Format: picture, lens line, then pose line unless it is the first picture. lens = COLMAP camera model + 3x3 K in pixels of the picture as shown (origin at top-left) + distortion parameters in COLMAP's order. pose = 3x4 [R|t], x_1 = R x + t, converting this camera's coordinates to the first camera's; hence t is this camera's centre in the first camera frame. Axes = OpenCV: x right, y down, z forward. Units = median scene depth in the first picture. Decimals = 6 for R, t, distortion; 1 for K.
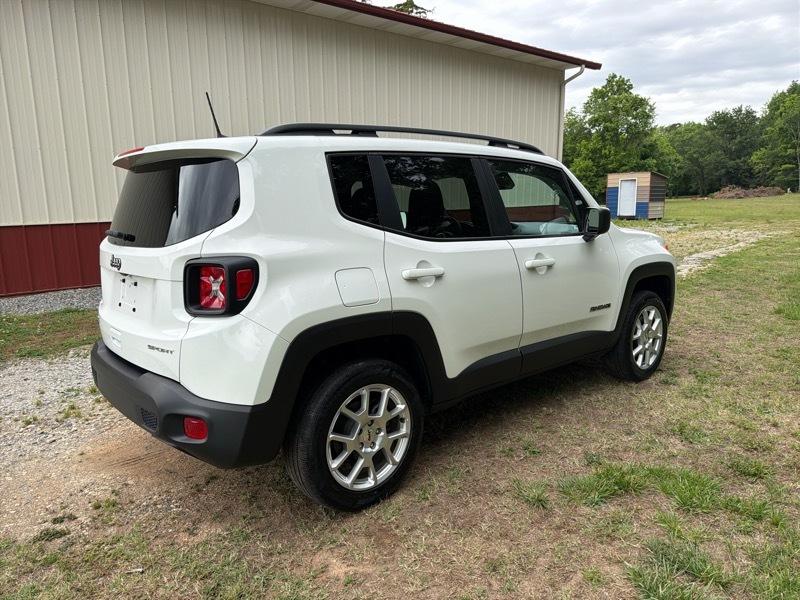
lens RADIAL K [[567.8, 0, 399.3], [0, 567.8, 301.5], [0, 0, 1]] dist [0.016942, -0.027473]
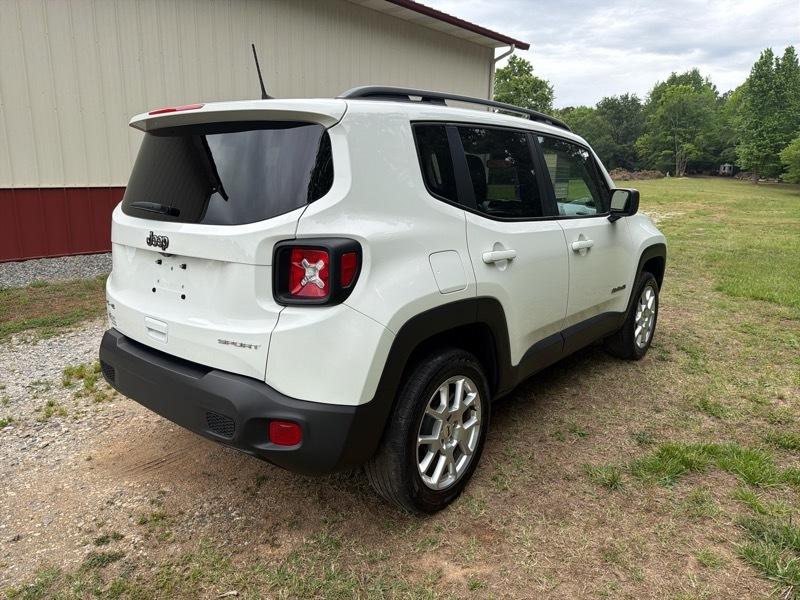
lens RADIAL K [[567.8, 0, 400.4], [0, 567.8, 299.8], [0, 0, 1]] dist [0.016942, -0.027473]
pose [[0.985240, -0.005686, 0.171085, -0.235785], [-0.001635, 0.999090, 0.042621, -0.013727], [-0.171172, -0.042272, 0.984334, 0.070900]]
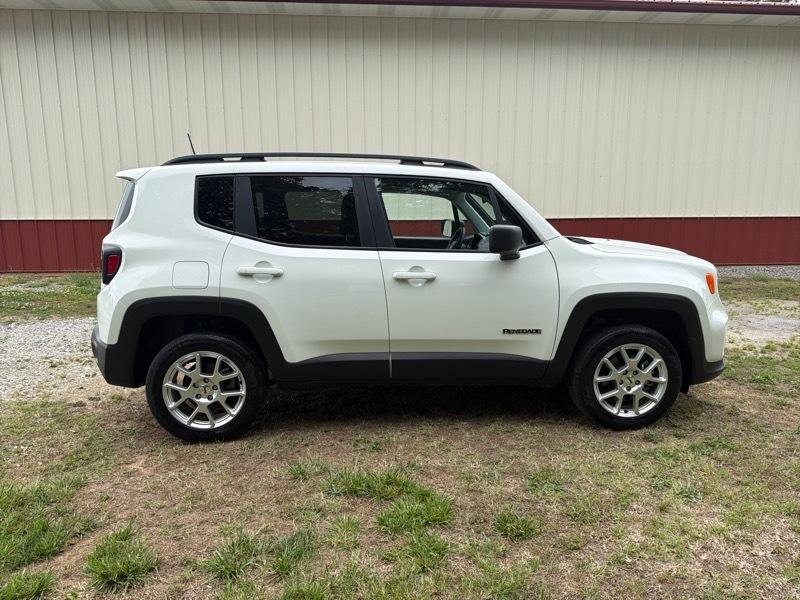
lens RADIAL K [[567.8, 0, 397.2], [0, 567.8, 296.1], [0, 0, 1]] dist [0.016942, -0.027473]
pose [[0.807740, 0.118563, -0.577494, 0.827761], [-0.124228, 0.991804, 0.029865, -0.057667], [0.576302, 0.047618, 0.815848, 0.129902]]
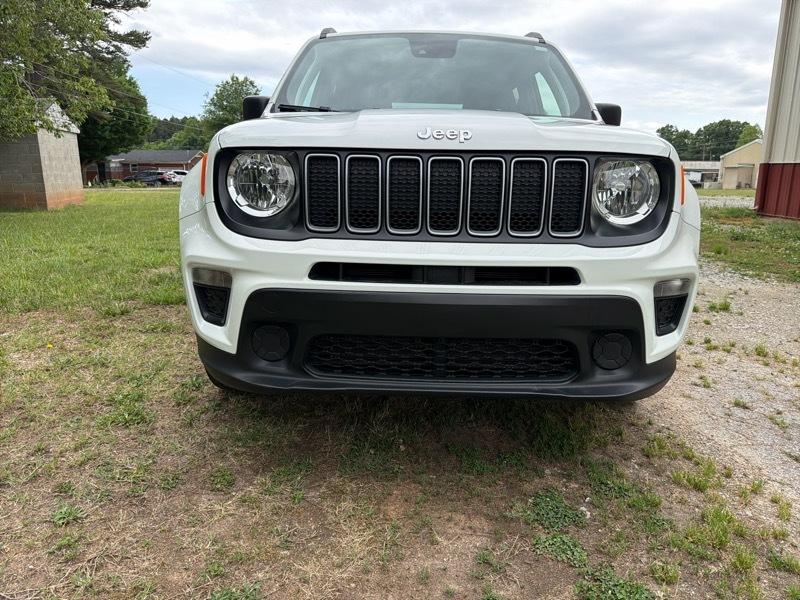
lens RADIAL K [[567.8, 0, 399.3], [0, 567.8, 302.3], [0, 0, 1]] dist [0.016942, -0.027473]
pose [[-0.662332, 0.187784, -0.725296, 0.981891], [-0.132091, 0.923647, 0.359762, -0.237008], [0.737475, 0.334087, -0.586956, 1.935848]]
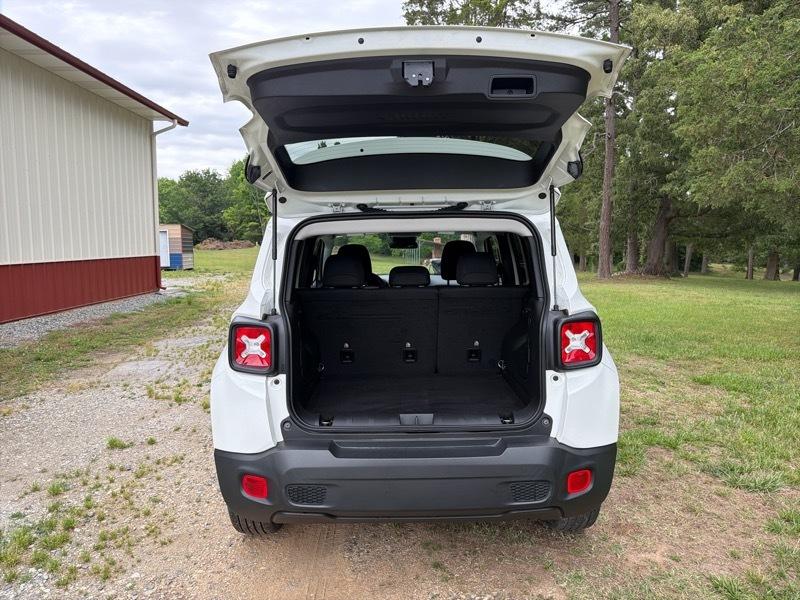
lens RADIAL K [[567.8, 0, 397.7], [0, 567.8, 298.3], [0, 0, 1]] dist [0.016942, -0.027473]
pose [[0.651283, -0.057400, 0.756661, -0.928615], [0.126954, 0.991323, -0.034072, -0.078675], [-0.748140, 0.118251, 0.652919, 0.369523]]
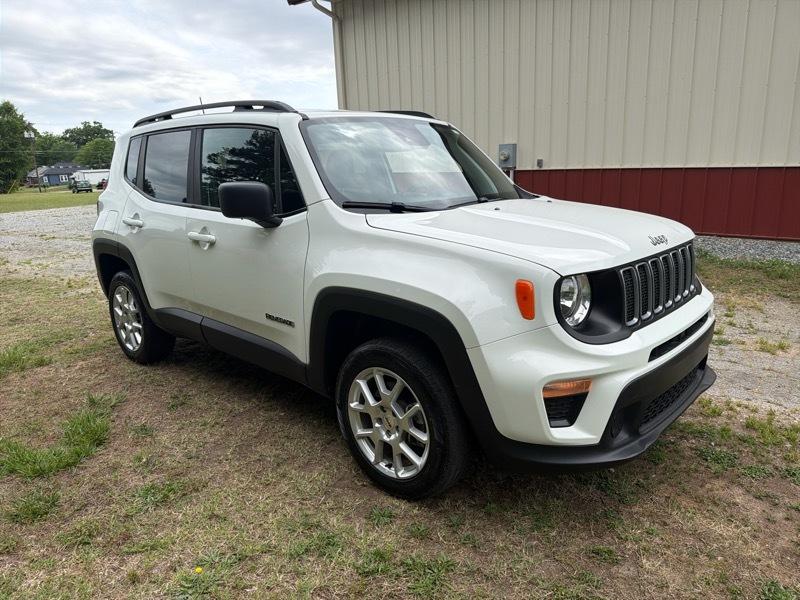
lens RADIAL K [[567.8, 0, 405.7], [0, 567.8, 307.1], [0, 0, 1]] dist [0.016942, -0.027473]
pose [[0.118255, 0.274977, -0.954150, 1.234553], [-0.150962, 0.954702, 0.256426, -0.253541], [0.981441, 0.113717, 0.154410, 1.198391]]
